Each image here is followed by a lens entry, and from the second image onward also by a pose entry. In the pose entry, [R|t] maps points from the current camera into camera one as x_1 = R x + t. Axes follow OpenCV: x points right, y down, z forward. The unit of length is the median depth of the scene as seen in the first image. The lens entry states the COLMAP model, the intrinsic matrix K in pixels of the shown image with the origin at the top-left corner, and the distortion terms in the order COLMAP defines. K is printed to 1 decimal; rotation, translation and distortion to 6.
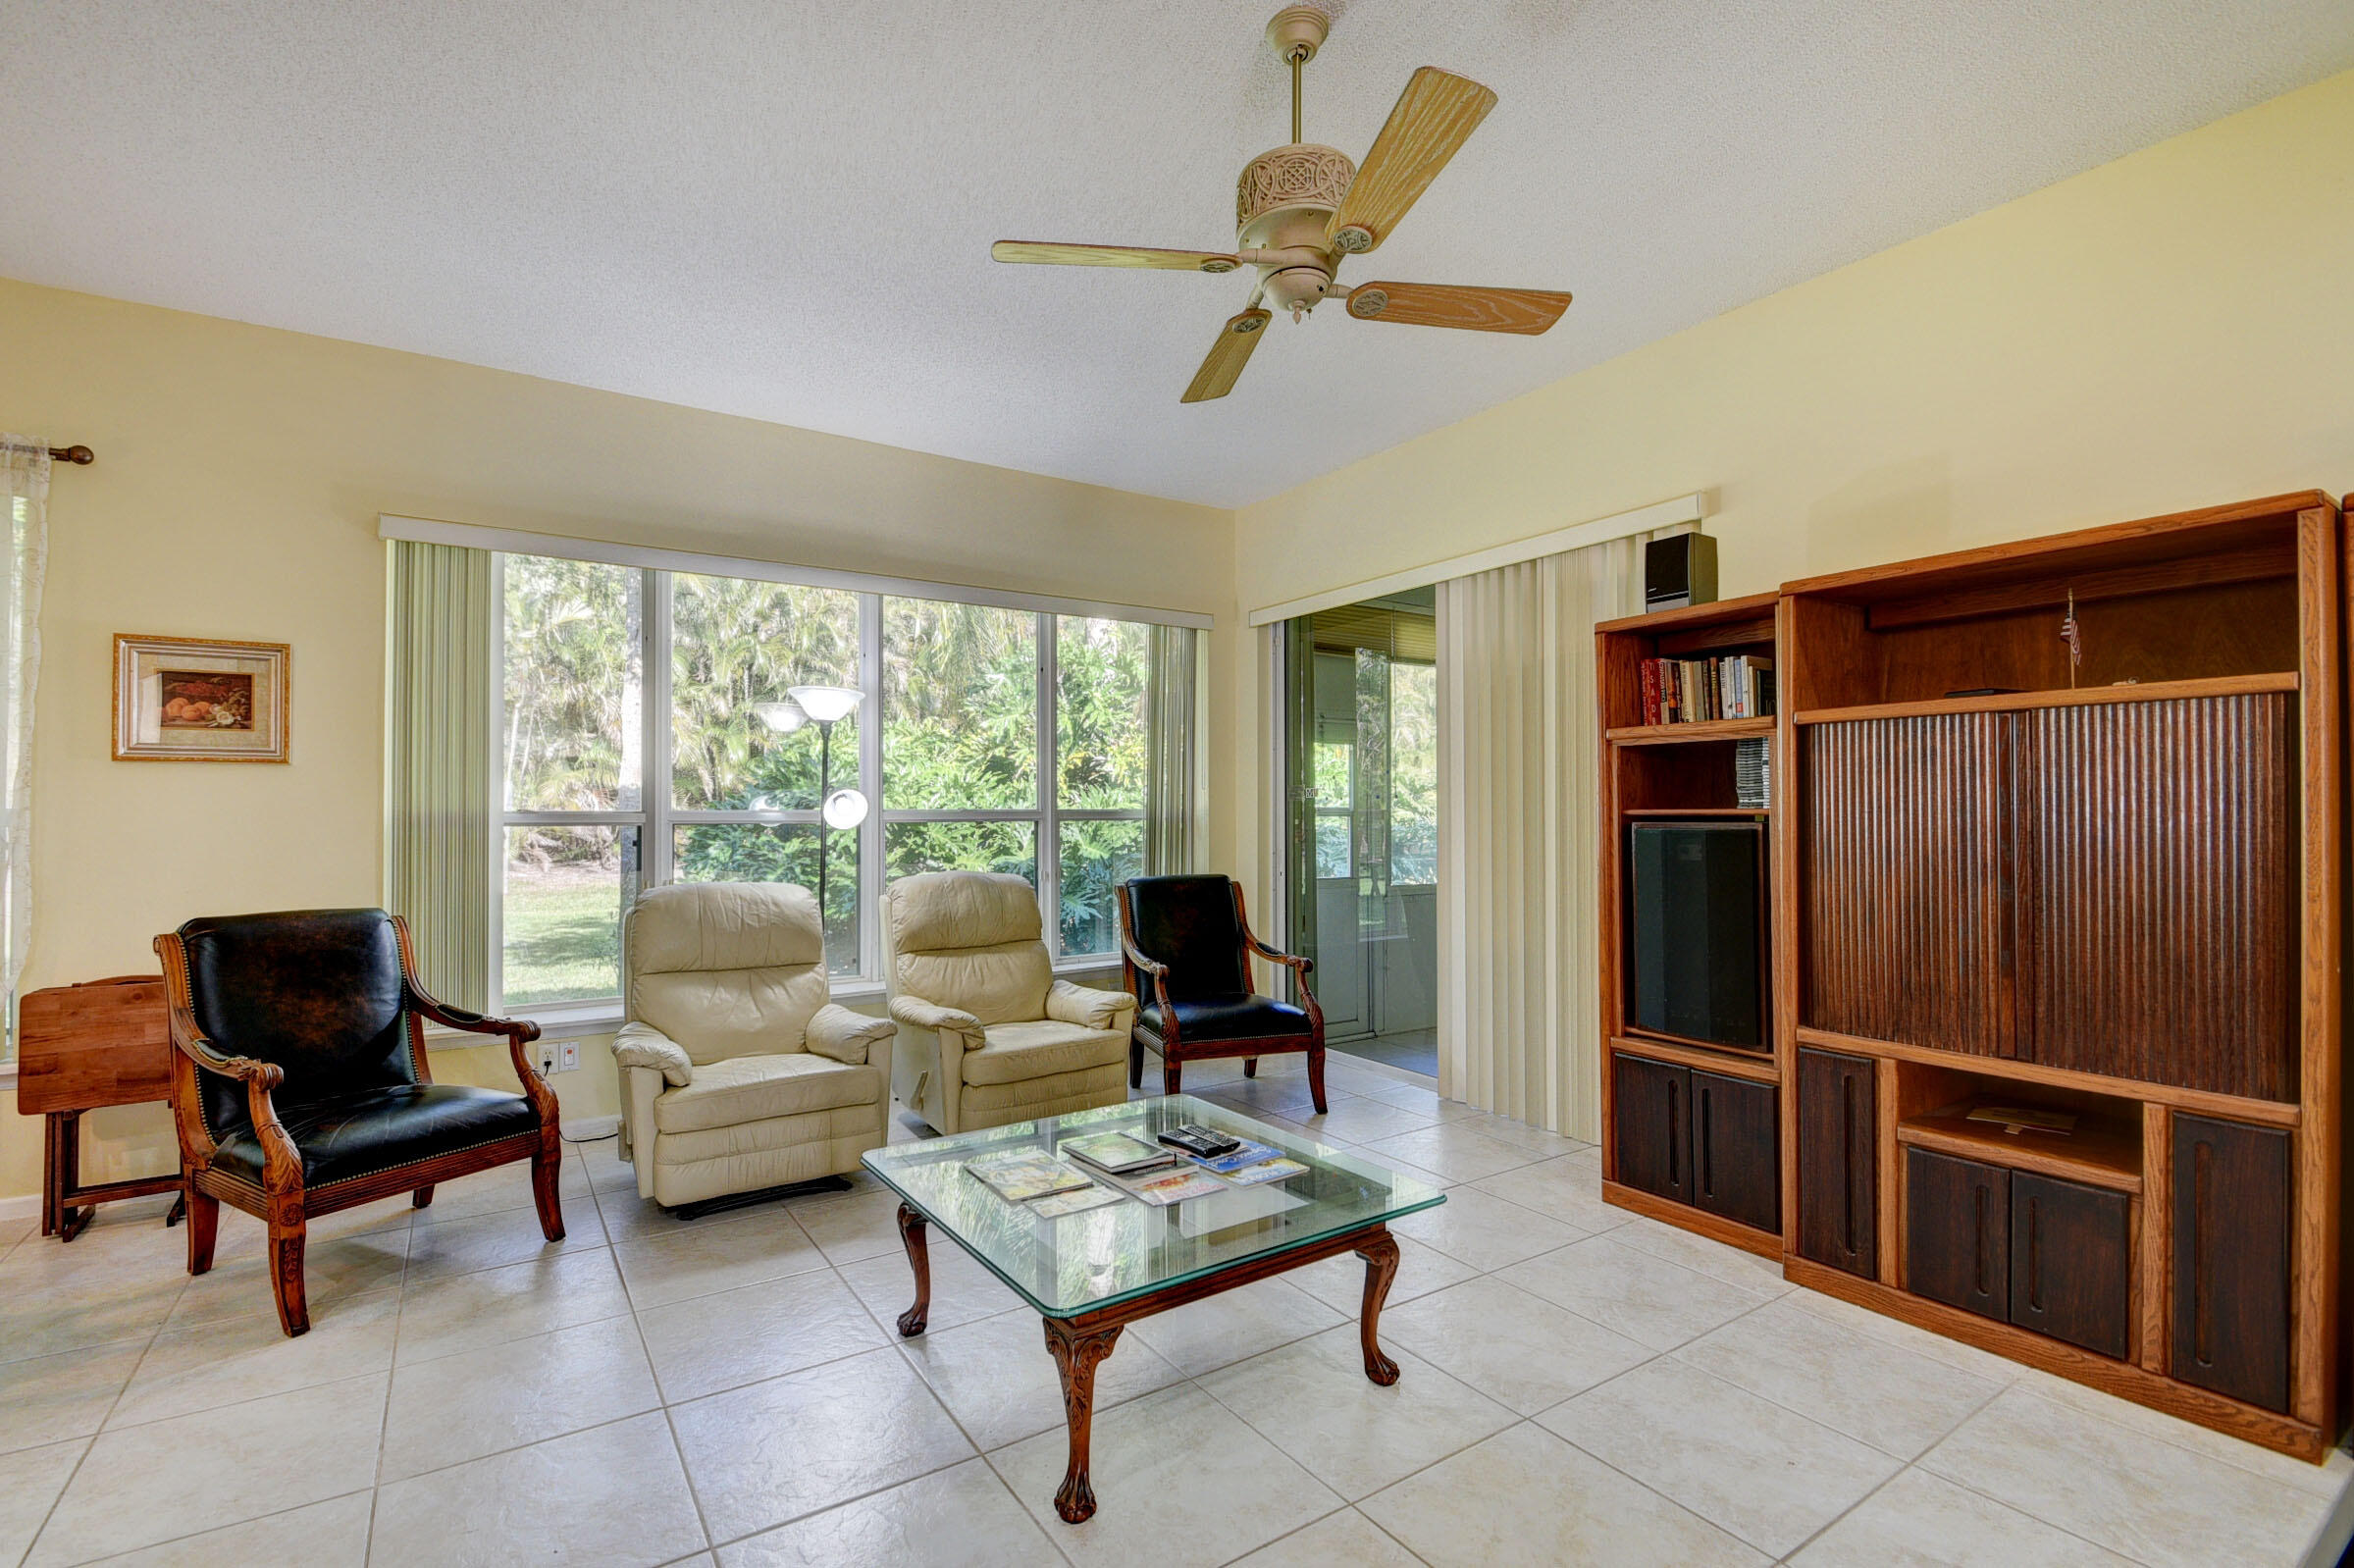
lens RADIAL K [[1040.9, 0, 1132.6], [0, 1040.9, 800.7], [0, 0, 1]] dist [0.002018, -0.010944]
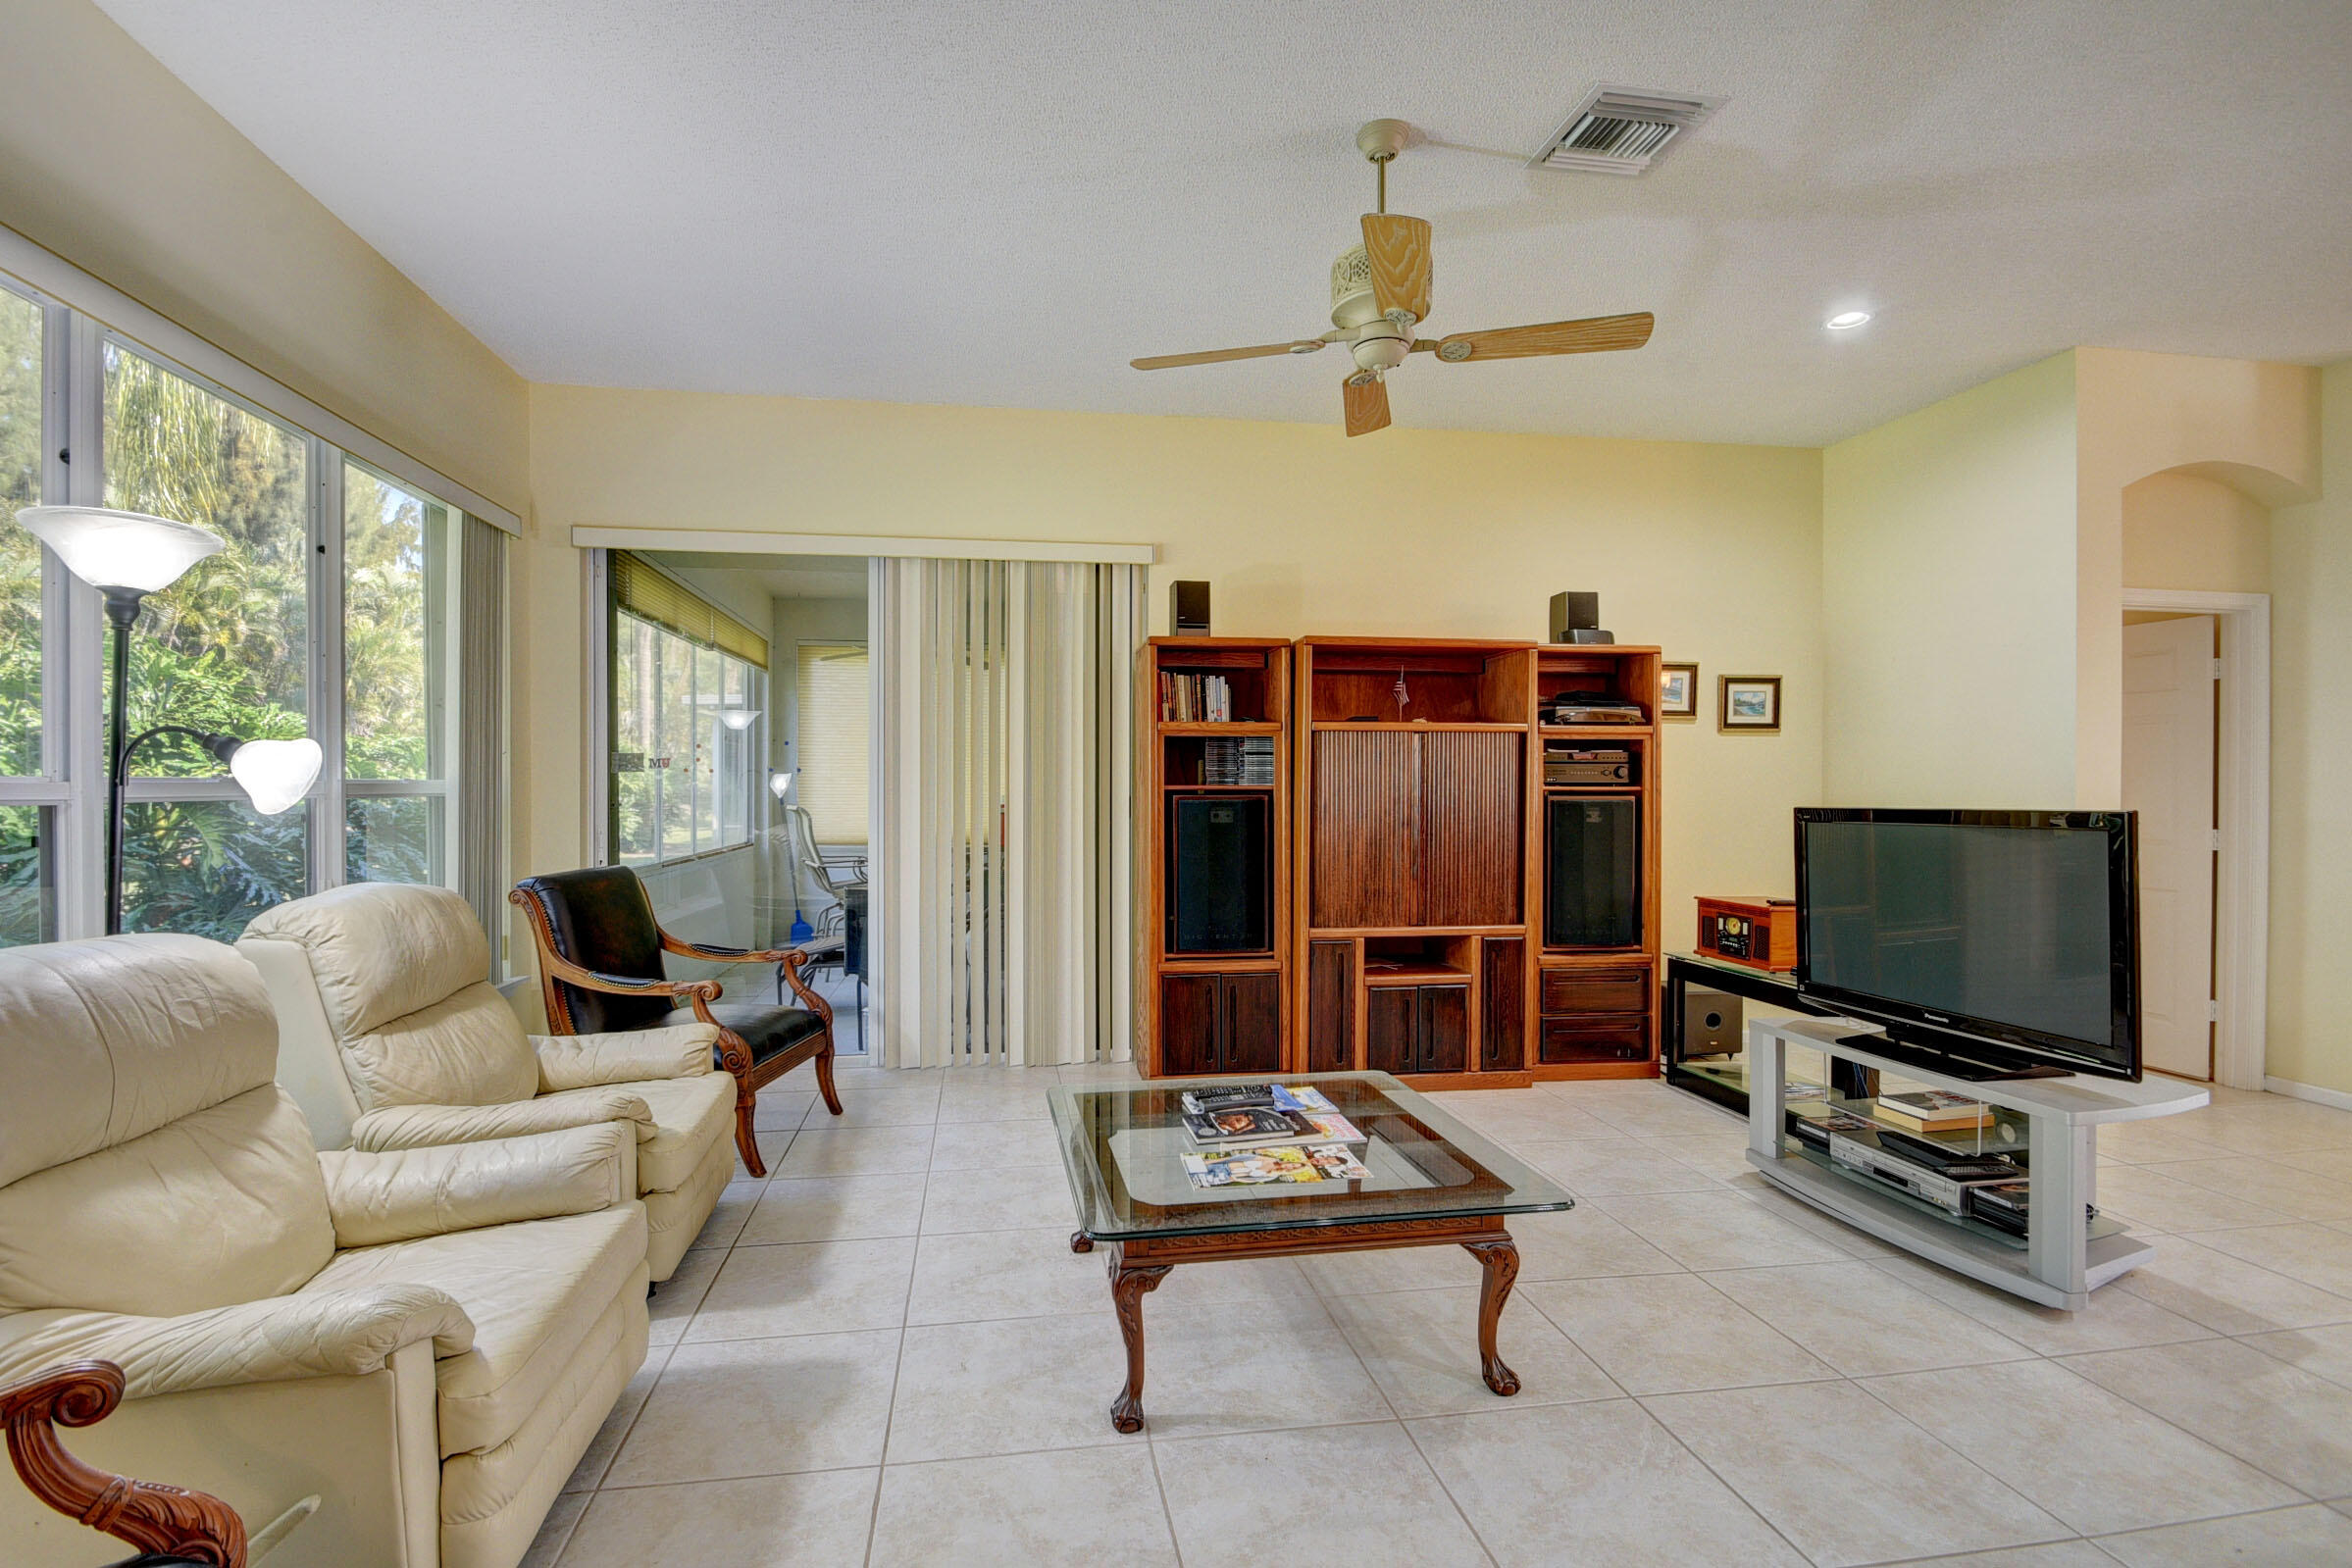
lens RADIAL K [[1039.9, 0, 1155.7], [0, 1039.9, 796.7], [0, 0, 1]] dist [0.002018, -0.010944]
pose [[0.402435, -0.004959, 0.915435, -0.689016], [-0.013238, 0.999849, 0.011236, 0.007768], [-0.915353, -0.016640, 0.402309, 0.480072]]
